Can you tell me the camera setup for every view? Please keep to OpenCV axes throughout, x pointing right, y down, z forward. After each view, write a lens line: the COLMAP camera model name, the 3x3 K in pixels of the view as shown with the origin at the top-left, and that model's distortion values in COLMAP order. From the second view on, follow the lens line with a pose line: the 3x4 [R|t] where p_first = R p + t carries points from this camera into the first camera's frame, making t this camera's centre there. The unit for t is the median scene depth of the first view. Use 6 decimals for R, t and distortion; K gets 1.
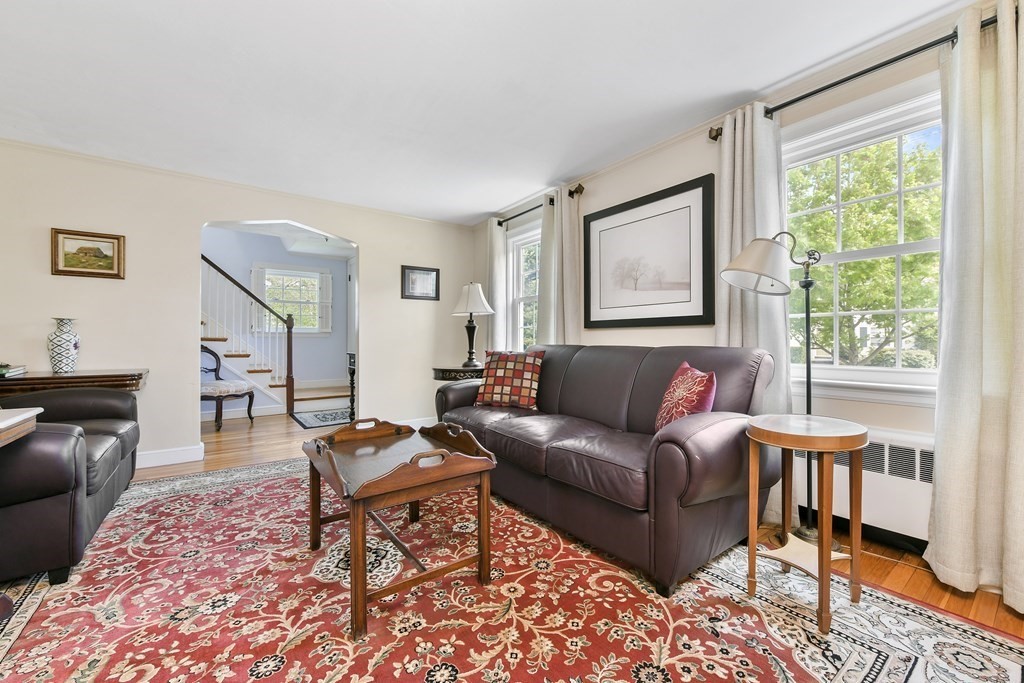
lens RADIAL K [[406.0, 0, 519.1], [0, 406.0, 338.6], [0, 0, 1]] dist [-0.007623, -0.000267]
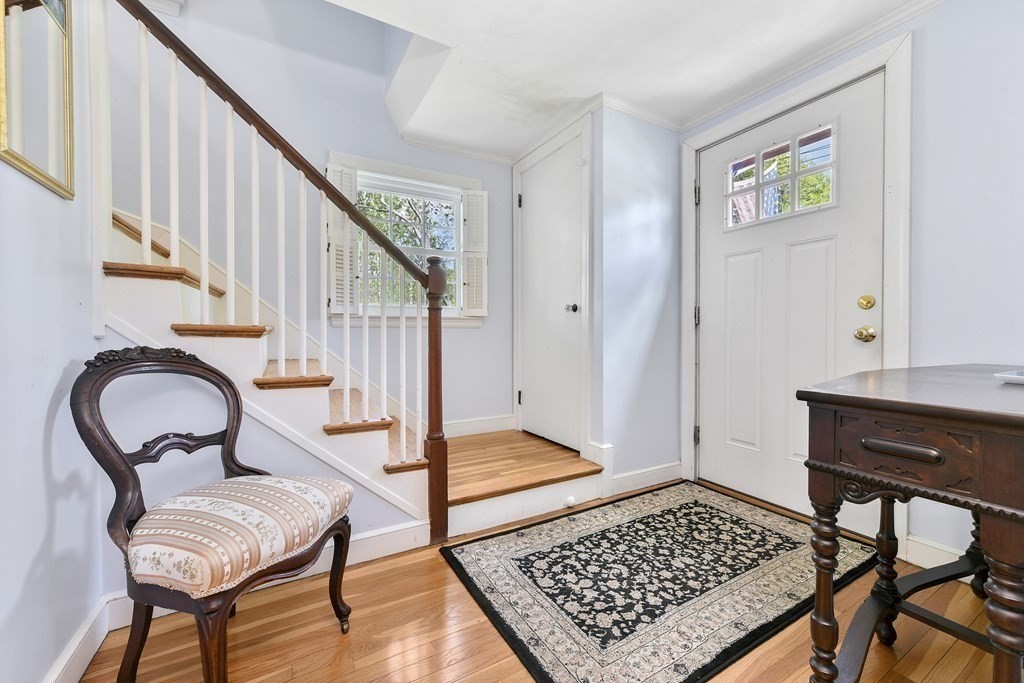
lens RADIAL K [[406.0, 0, 519.1], [0, 406.0, 338.6], [0, 0, 1]] dist [-0.007623, -0.000267]
pose [[0.992390, 0.000180, -0.123133, -0.493439], [0.001785, 0.999873, 0.015848, 0.003467], [0.123120, -0.015948, 0.992264, 0.722091]]
